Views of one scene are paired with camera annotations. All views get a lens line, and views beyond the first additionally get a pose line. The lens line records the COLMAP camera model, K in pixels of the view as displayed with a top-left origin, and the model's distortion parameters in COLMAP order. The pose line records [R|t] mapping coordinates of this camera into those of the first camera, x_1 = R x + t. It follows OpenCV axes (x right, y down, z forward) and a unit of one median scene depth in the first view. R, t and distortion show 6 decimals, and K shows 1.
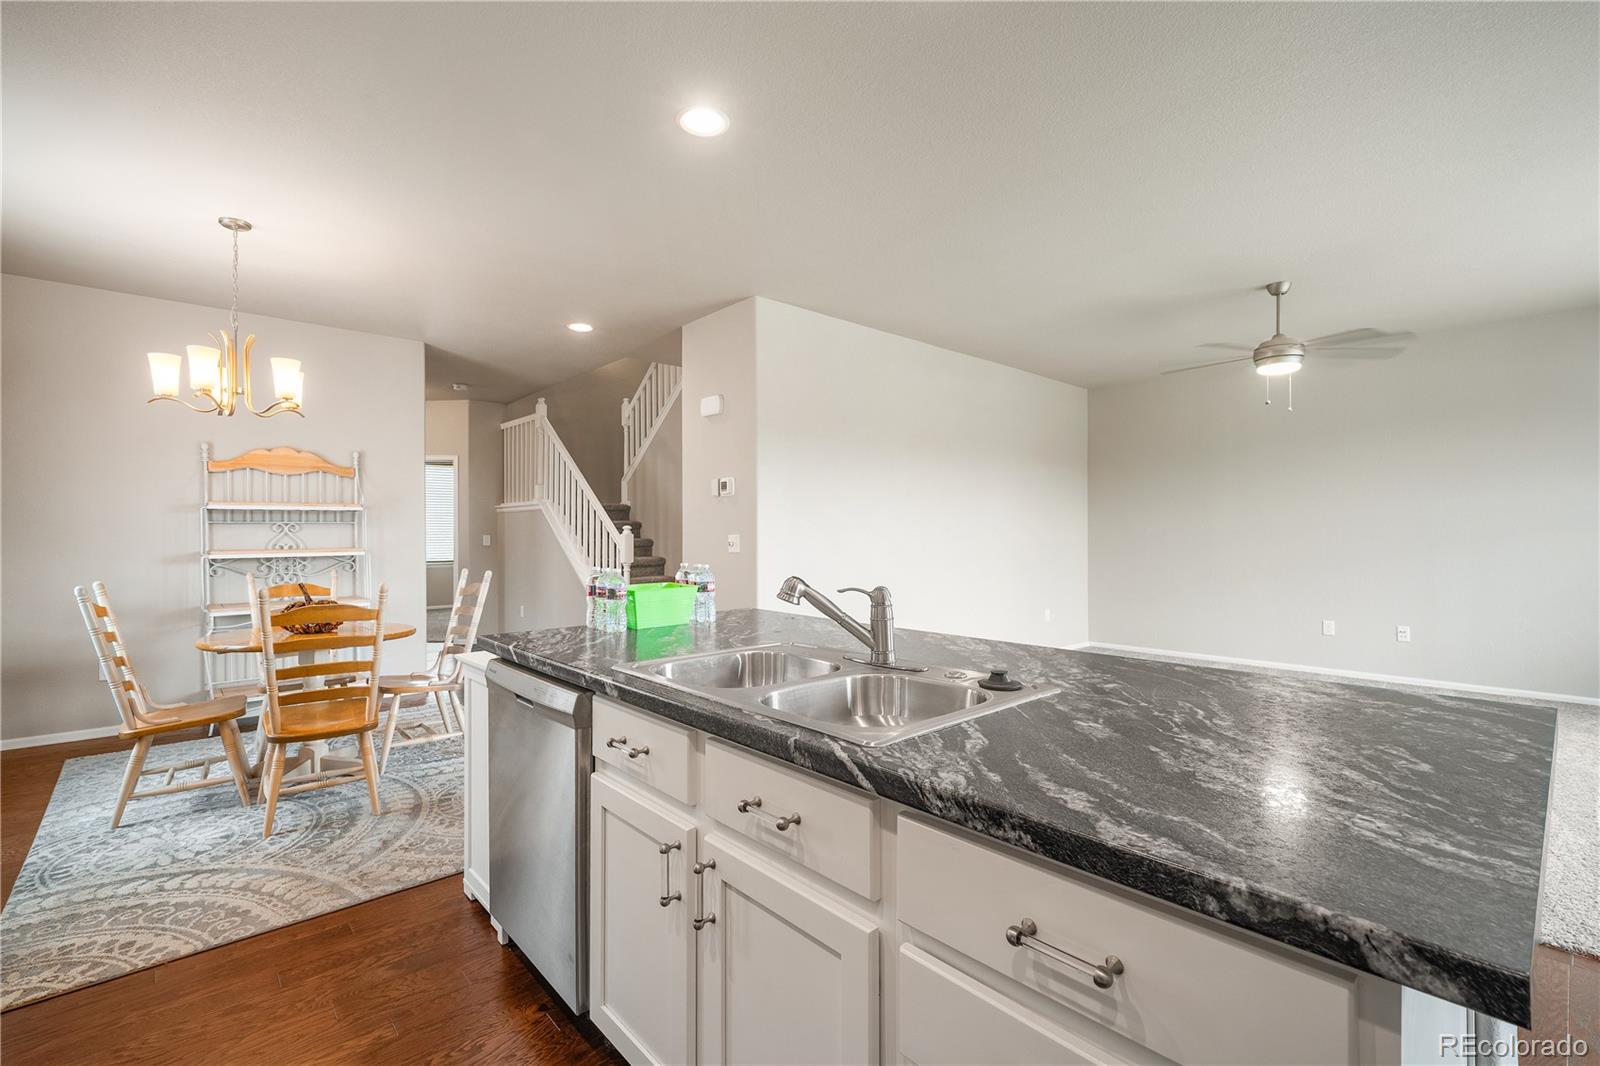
lens RADIAL K [[702.9, 0, 800.0], [0, 702.9, 533.0], [0, 0, 1]] dist [0.000219, -0.000152]
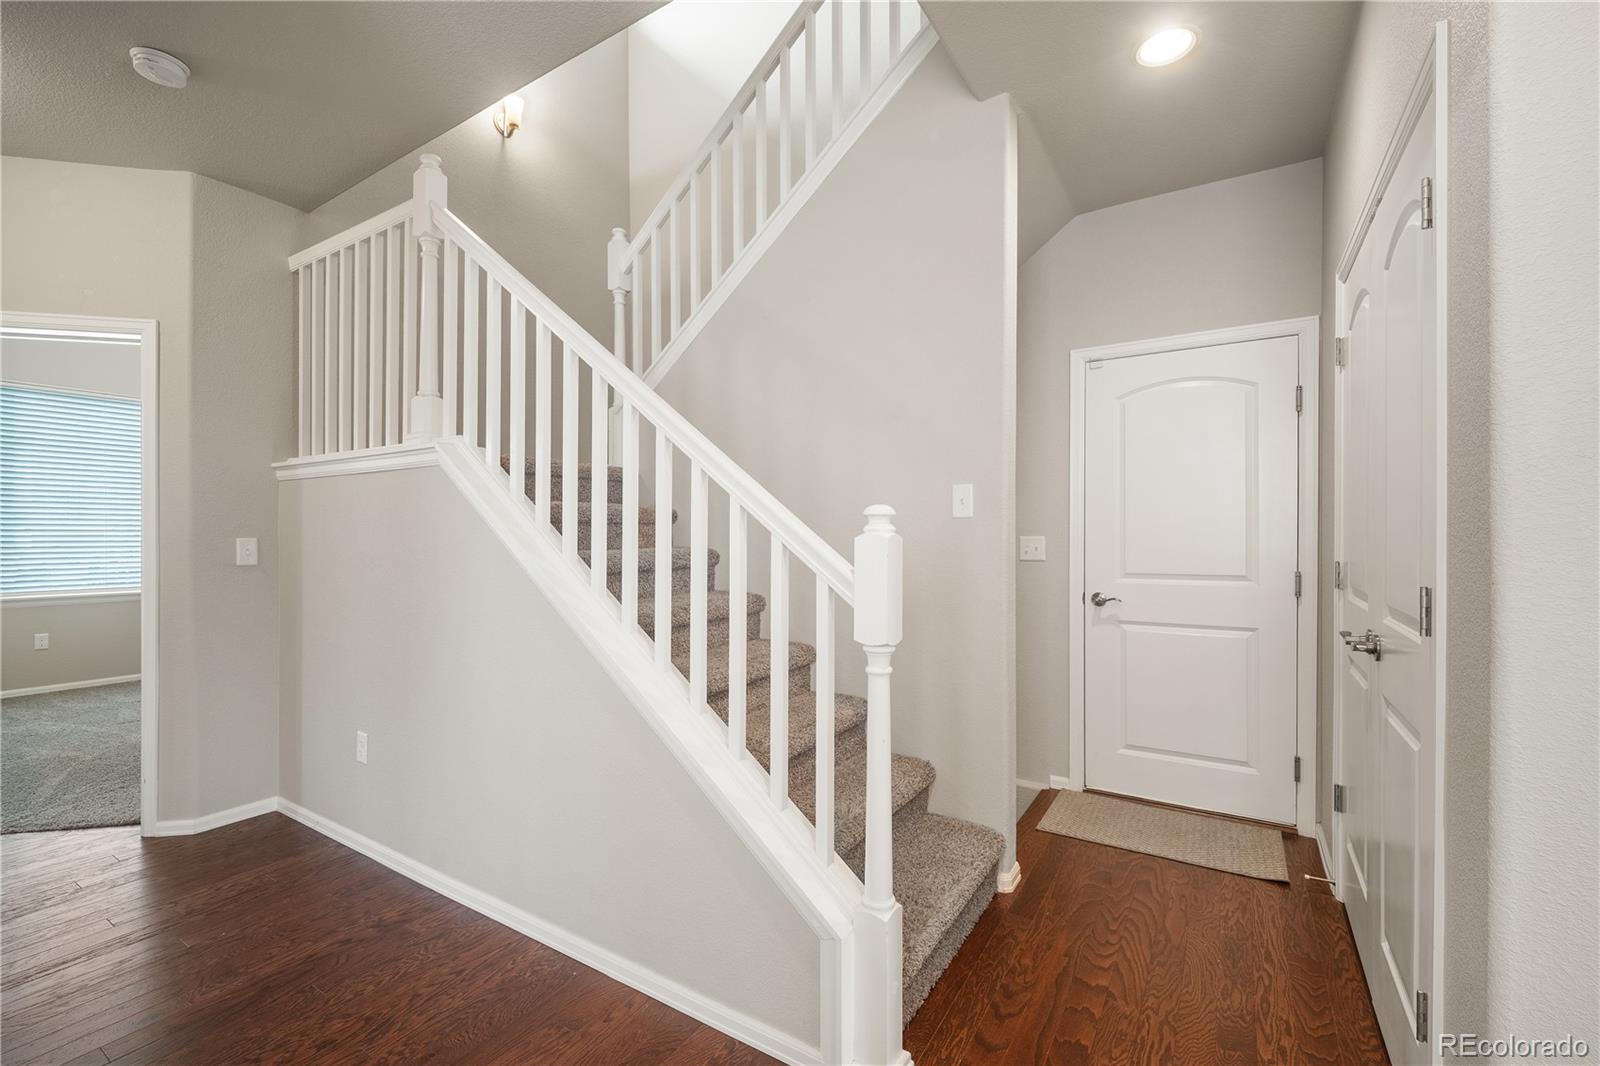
lens RADIAL K [[687.4, 0, 800.0], [0, 687.4, 533.0], [0, 0, 1]] dist [-0.003023, -0.000346]
pose [[0.961153, 0.005258, 0.275968, -0.260901], [-0.005163, 0.999986, -0.001072, -0.000266], [-0.275970, -0.000395, 0.961166, 0.562780]]
